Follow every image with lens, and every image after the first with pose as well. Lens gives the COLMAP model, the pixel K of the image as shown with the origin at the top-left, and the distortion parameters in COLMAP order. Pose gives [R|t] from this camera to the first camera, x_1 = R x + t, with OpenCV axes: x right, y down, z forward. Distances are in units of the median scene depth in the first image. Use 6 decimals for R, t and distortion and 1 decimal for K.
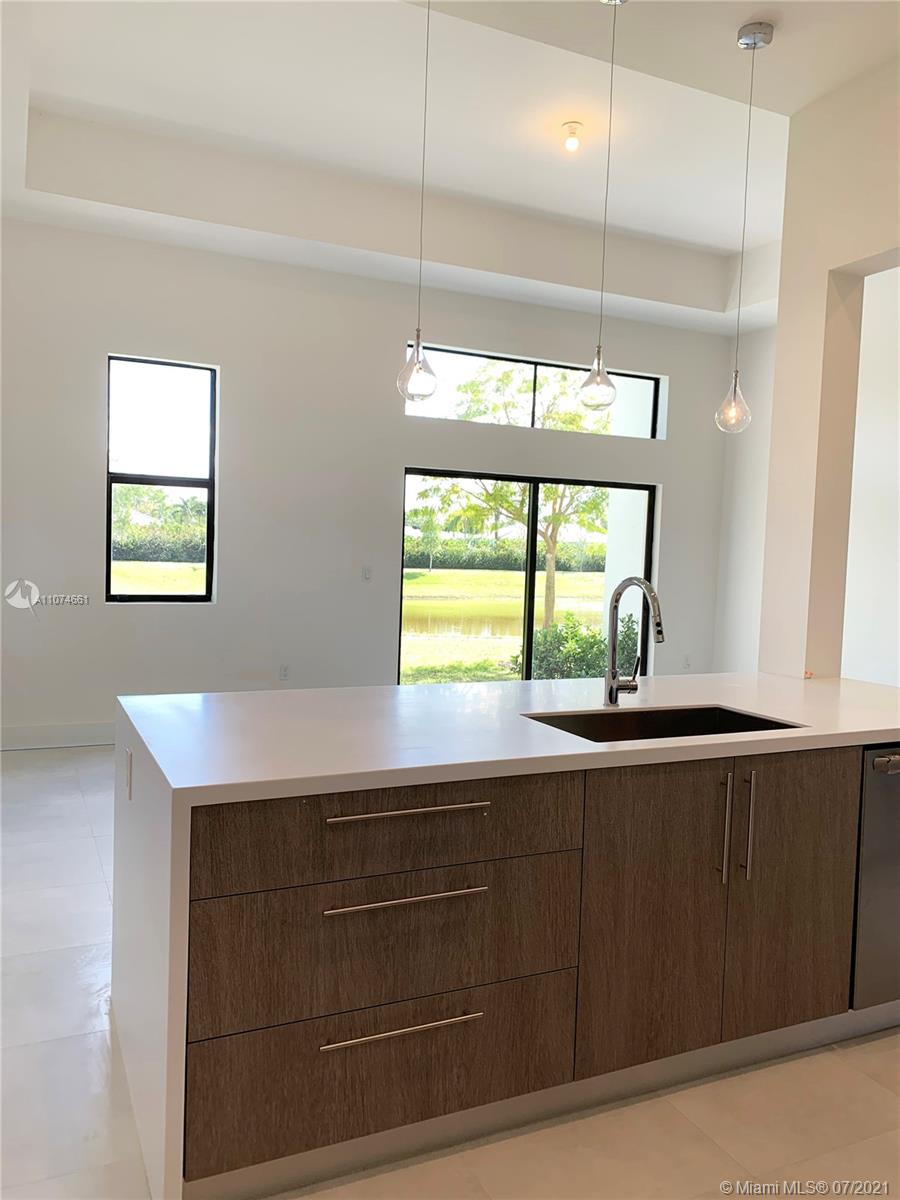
lens RADIAL K [[916.1, 0, 451.2], [0, 916.1, 594.3], [0, 0, 1]] dist [0.012168, 0.001353]
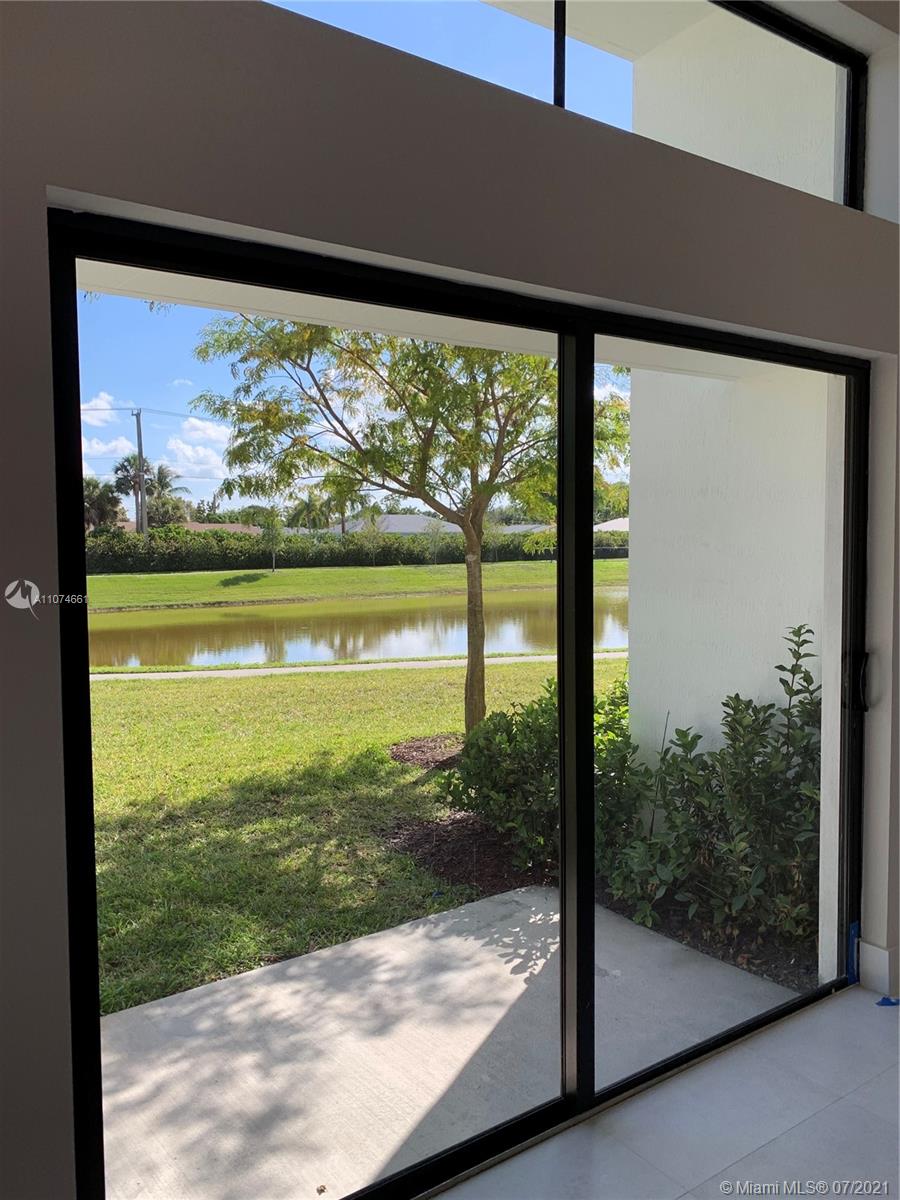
lens RADIAL K [[916.1, 0, 452.8], [0, 916.1, 591.2], [0, 0, 1]] dist [0.012168, 0.001353]
pose [[0.984597, -0.053623, 0.166415, -0.000102], [0.052843, 0.998561, 0.009113, -0.041184], [-0.166664, -0.000179, 0.986014, 0.678765]]
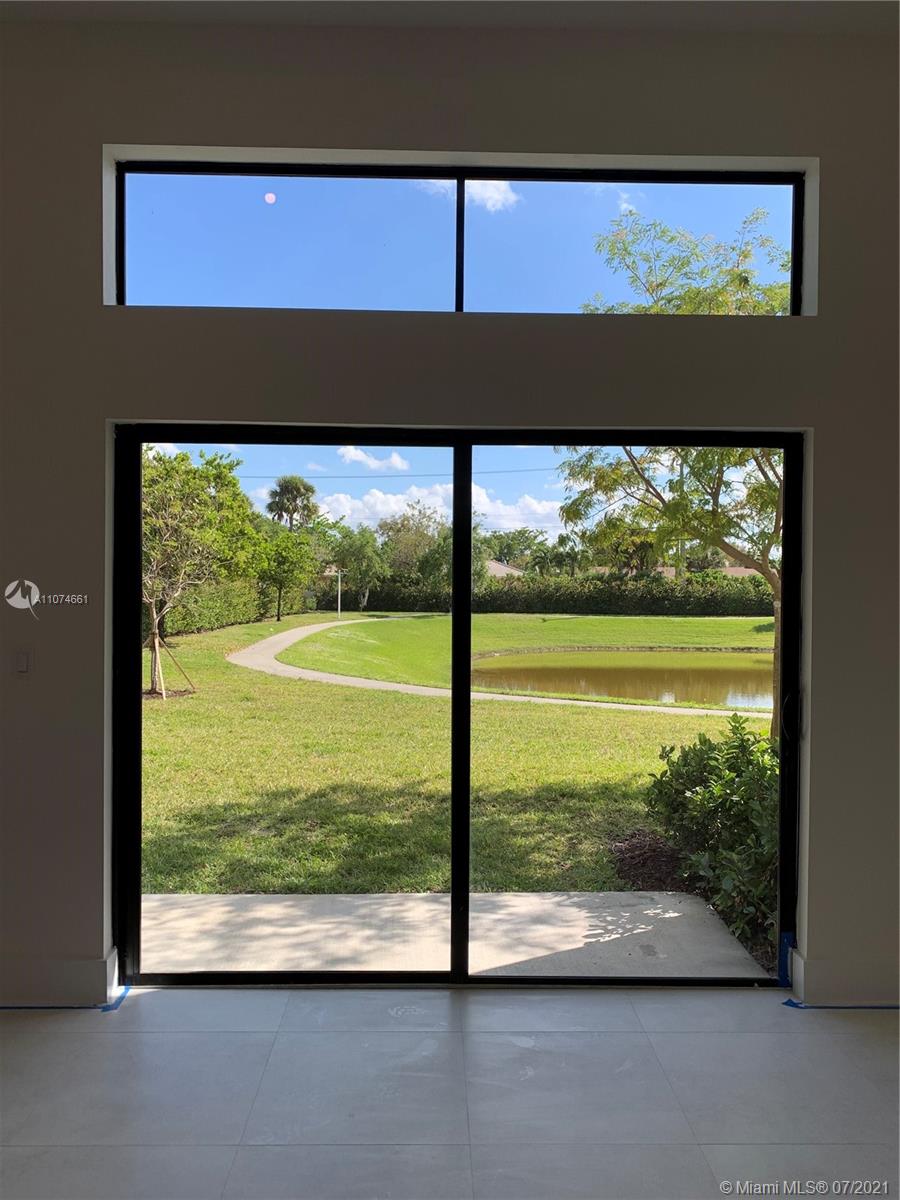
lens RADIAL K [[916.1, 0, 445.4], [0, 916.1, 589.7], [0, 0, 1]] dist [0.012168, 0.001353]
pose [[0.908569, -0.026031, -0.416924, 0.245777], [0.001943, 0.998309, -0.058097, -0.026393], [0.417731, 0.051975, 0.907083, 0.571470]]
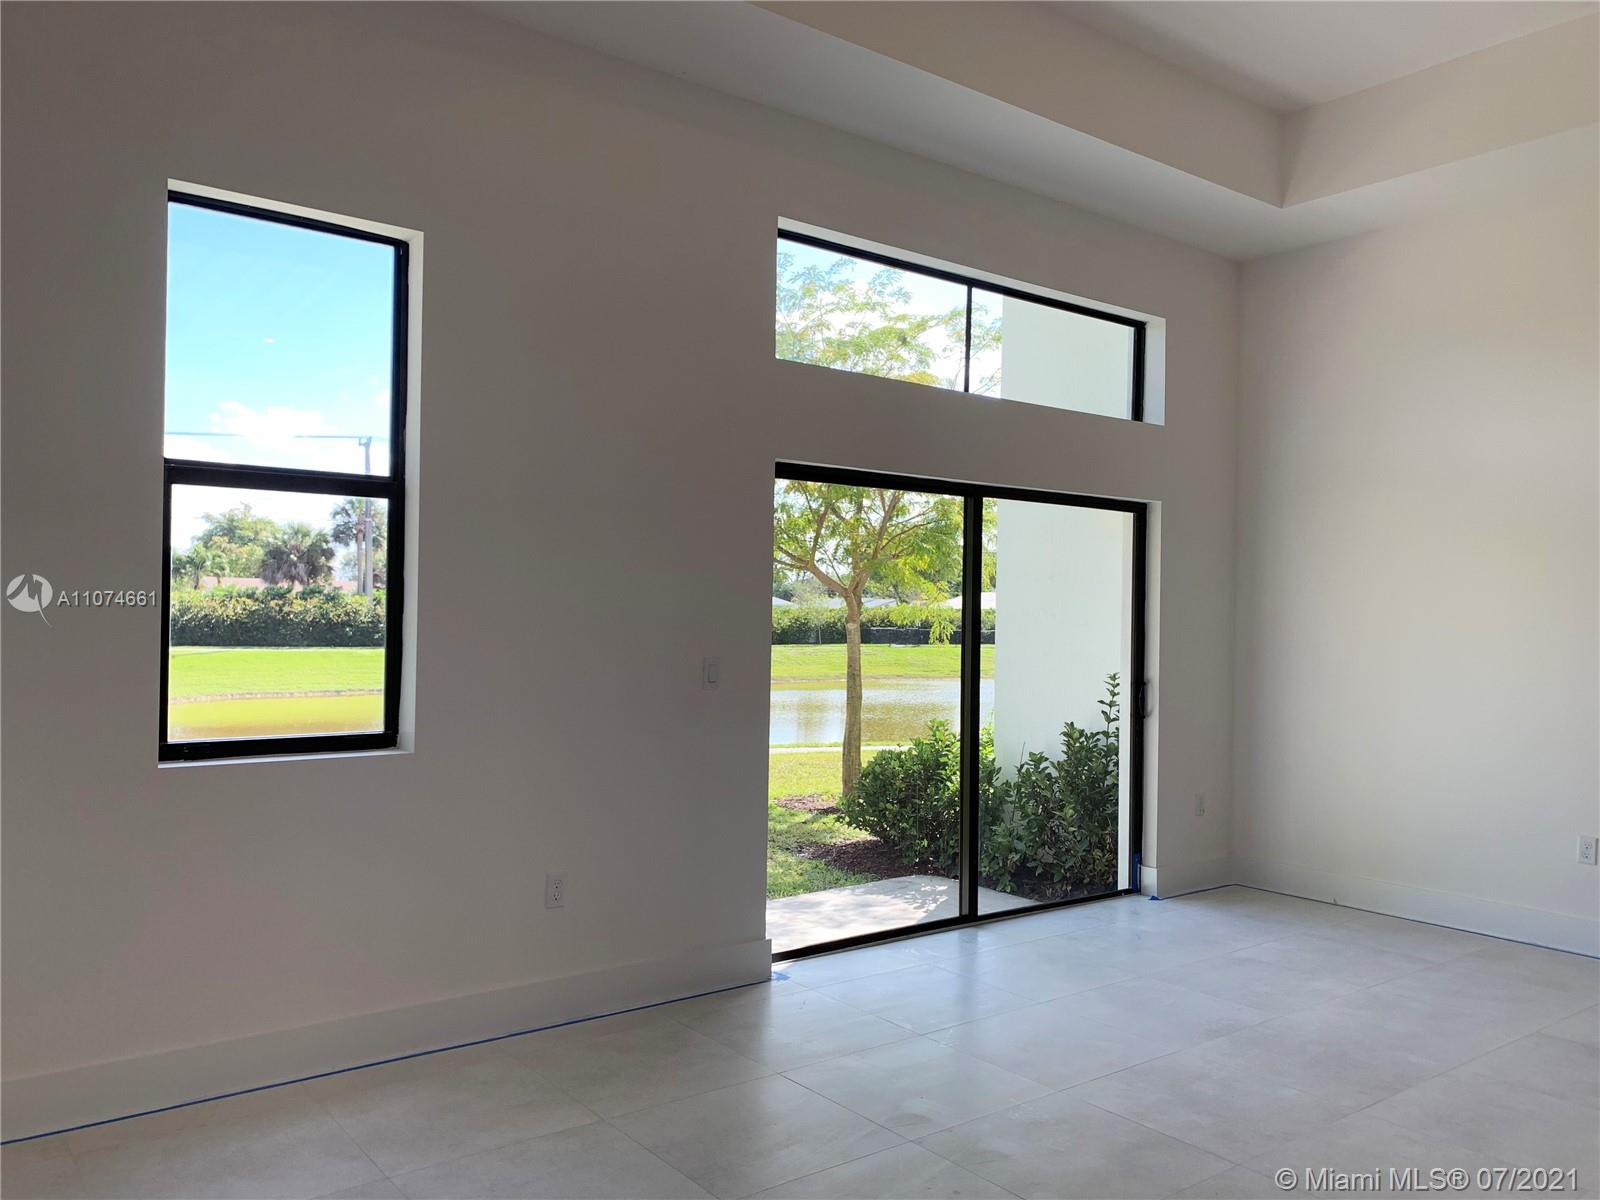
lens RADIAL K [[1221.5, 0, 792.9], [0, 1221.5, 591.5], [0, 0, 1]] dist [0.012168, 0.001353]
pose [[0.979223, -0.015205, 0.202217, -0.154089], [0.028983, 0.997441, -0.065349, -0.018787], [-0.200706, 0.069852, 0.977158, 0.293459]]
